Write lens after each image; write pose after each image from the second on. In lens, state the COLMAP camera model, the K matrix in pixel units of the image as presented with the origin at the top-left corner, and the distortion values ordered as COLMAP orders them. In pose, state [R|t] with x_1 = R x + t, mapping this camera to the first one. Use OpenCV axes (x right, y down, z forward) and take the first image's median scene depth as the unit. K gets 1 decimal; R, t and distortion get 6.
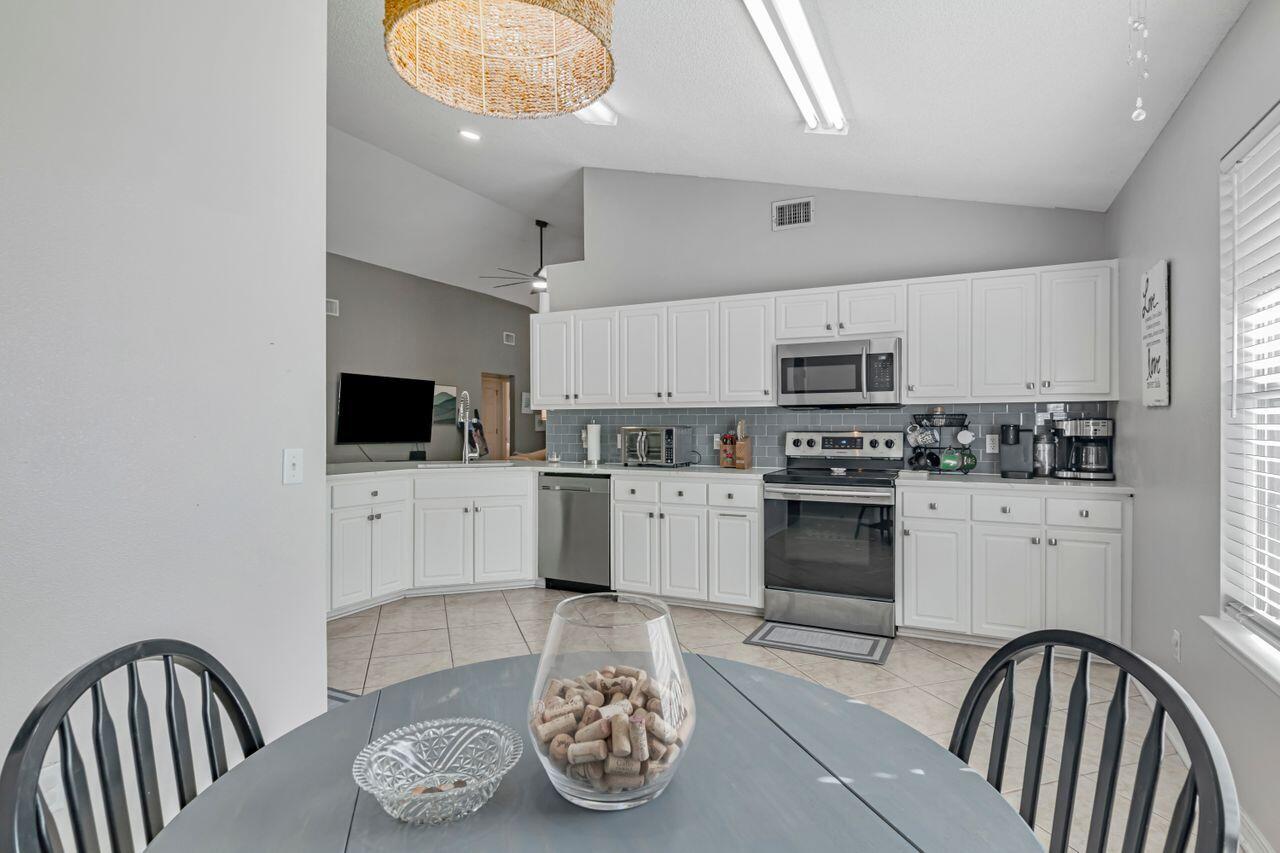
lens RADIAL K [[660.3, 0, 642.0], [0, 660.3, 419.8], [0, 0, 1]] dist [-0.003151, 0.000733]
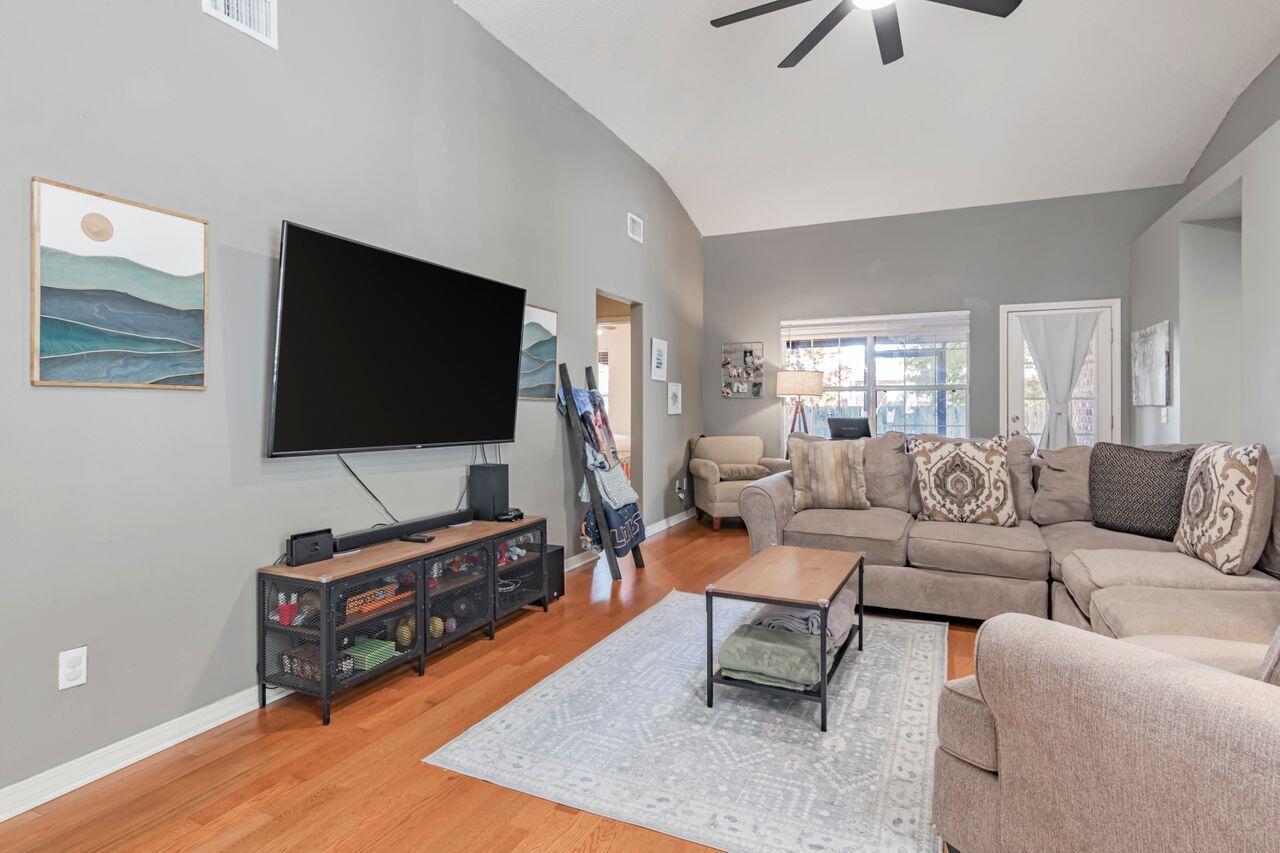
lens RADIAL K [[660.3, 0, 632.0], [0, 660.3, 407.3], [0, 0, 1]] dist [-0.003151, 0.000733]
pose [[0.998765, -0.004263, 0.049505, -0.589597], [0.004115, 0.999987, 0.003095, 0.026224], [-0.049518, -0.002887, 0.998769, 1.299645]]
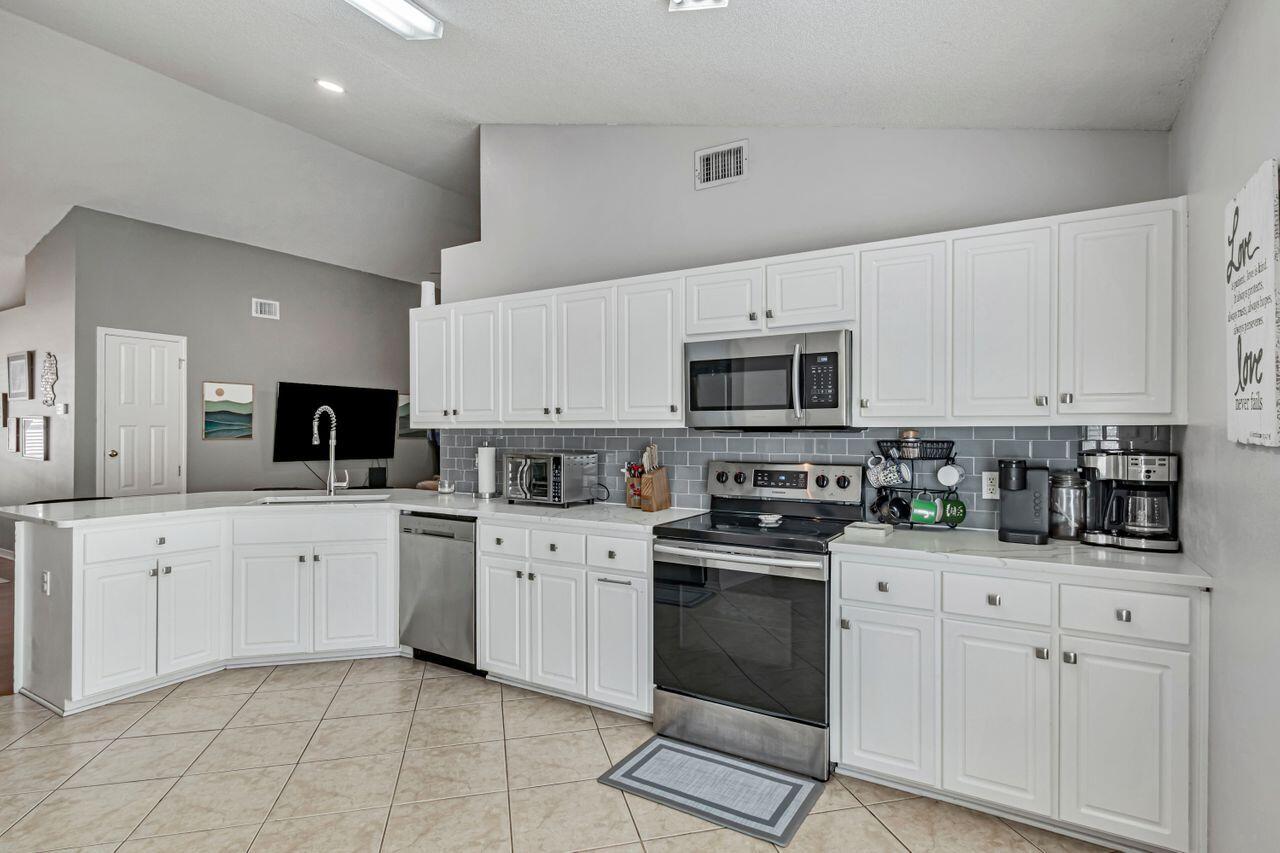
lens RADIAL K [[660.3, 0, 639.0], [0, 660.3, 426.7], [0, 0, 1]] dist [-0.003151, 0.000733]
pose [[0.996259, 0.000738, -0.086411, 0.211731], [-0.000621, 0.999999, 0.001373, -0.022678], [0.086412, -0.001314, 0.996259, 0.272652]]
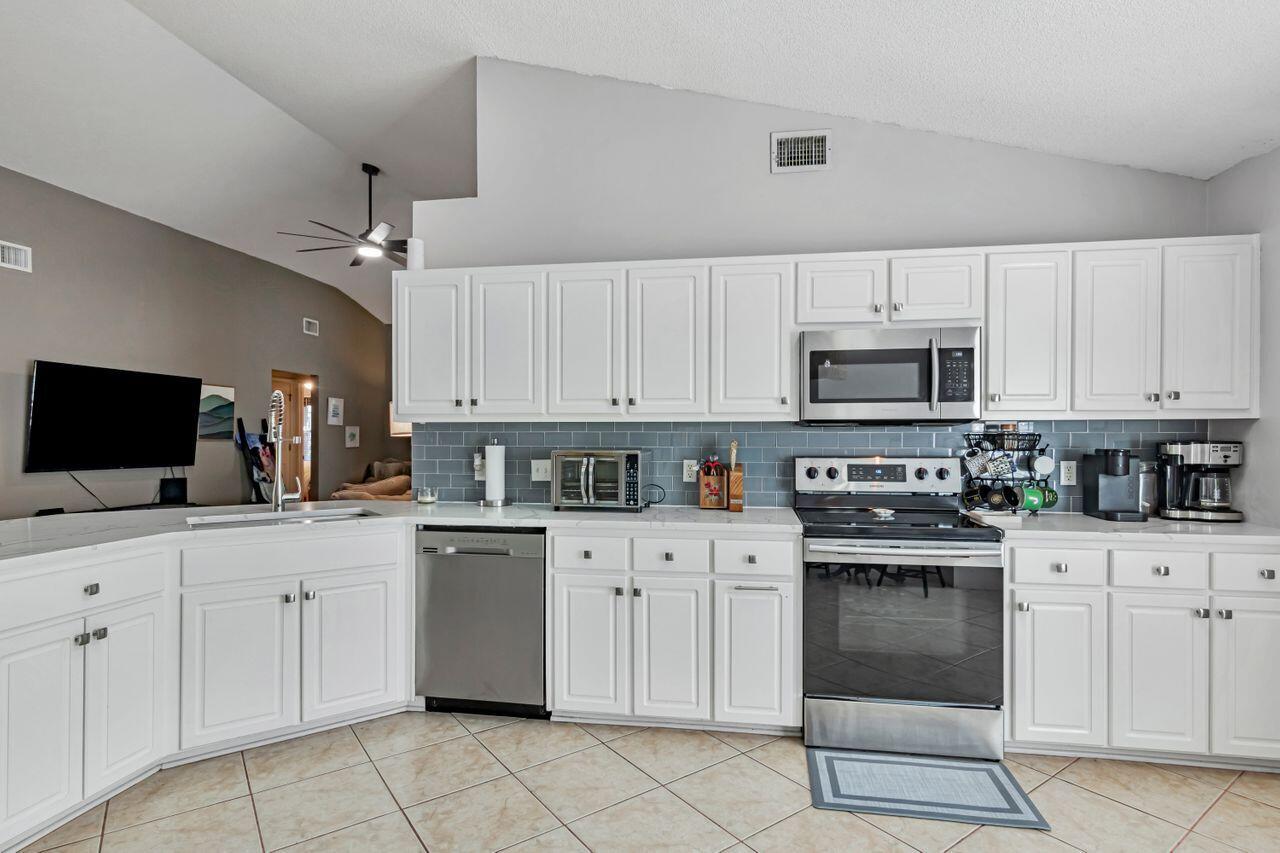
lens RADIAL K [[660.3, 0, 649.8], [0, 660.3, 434.1], [0, 0, 1]] dist [-0.003151, 0.000733]
pose [[0.952990, 0.002643, 0.302991, -0.149956], [-0.004024, 0.999984, 0.003934, -0.009087], [-0.302976, -0.004969, 0.952985, 0.386821]]
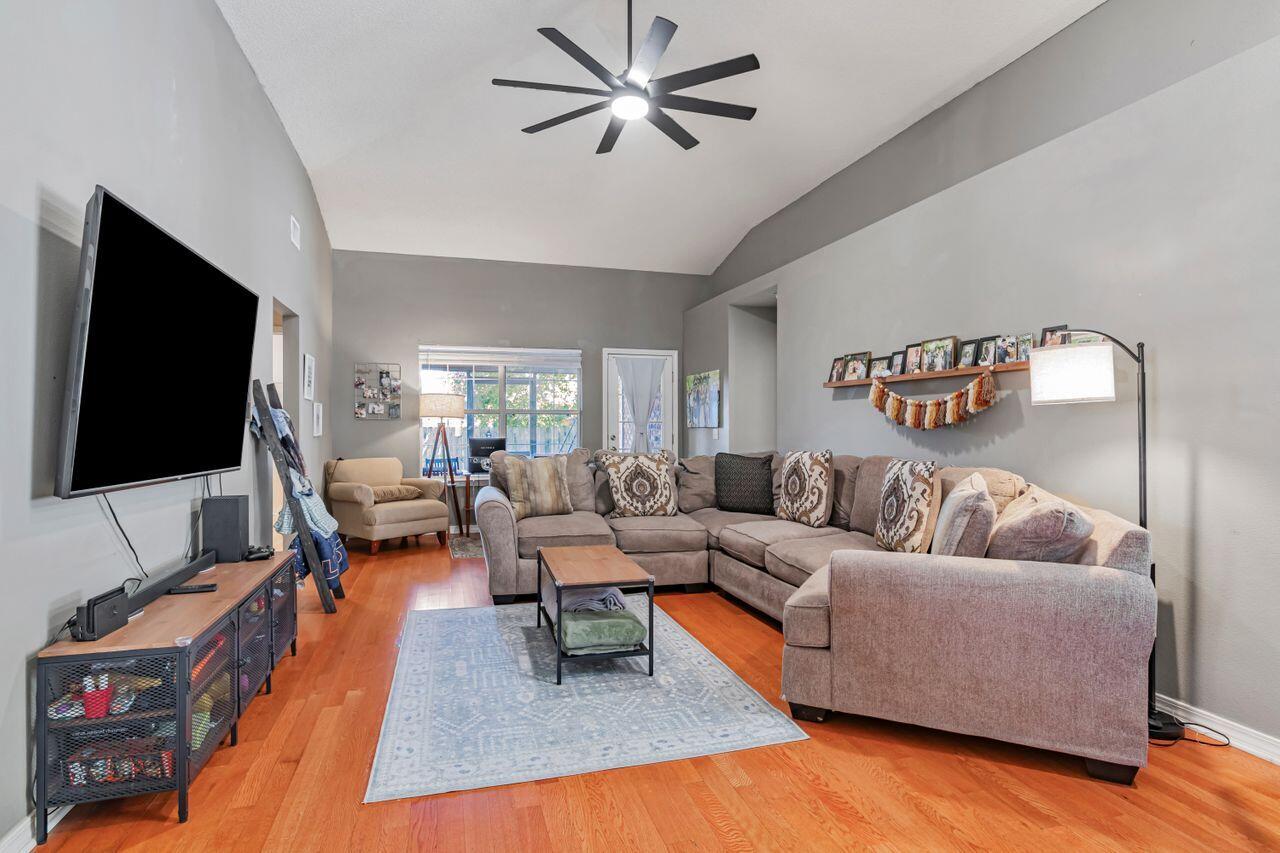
lens RADIAL K [[660.3, 0, 617.6], [0, 660.3, 424.0], [0, 0, 1]] dist [-0.003151, 0.000733]
pose [[0.732643, -0.000805, 0.680613, -0.904799], [0.001704, 0.999998, -0.000651, 0.023153], [-0.680611, 0.001637, 0.732643, 1.332848]]
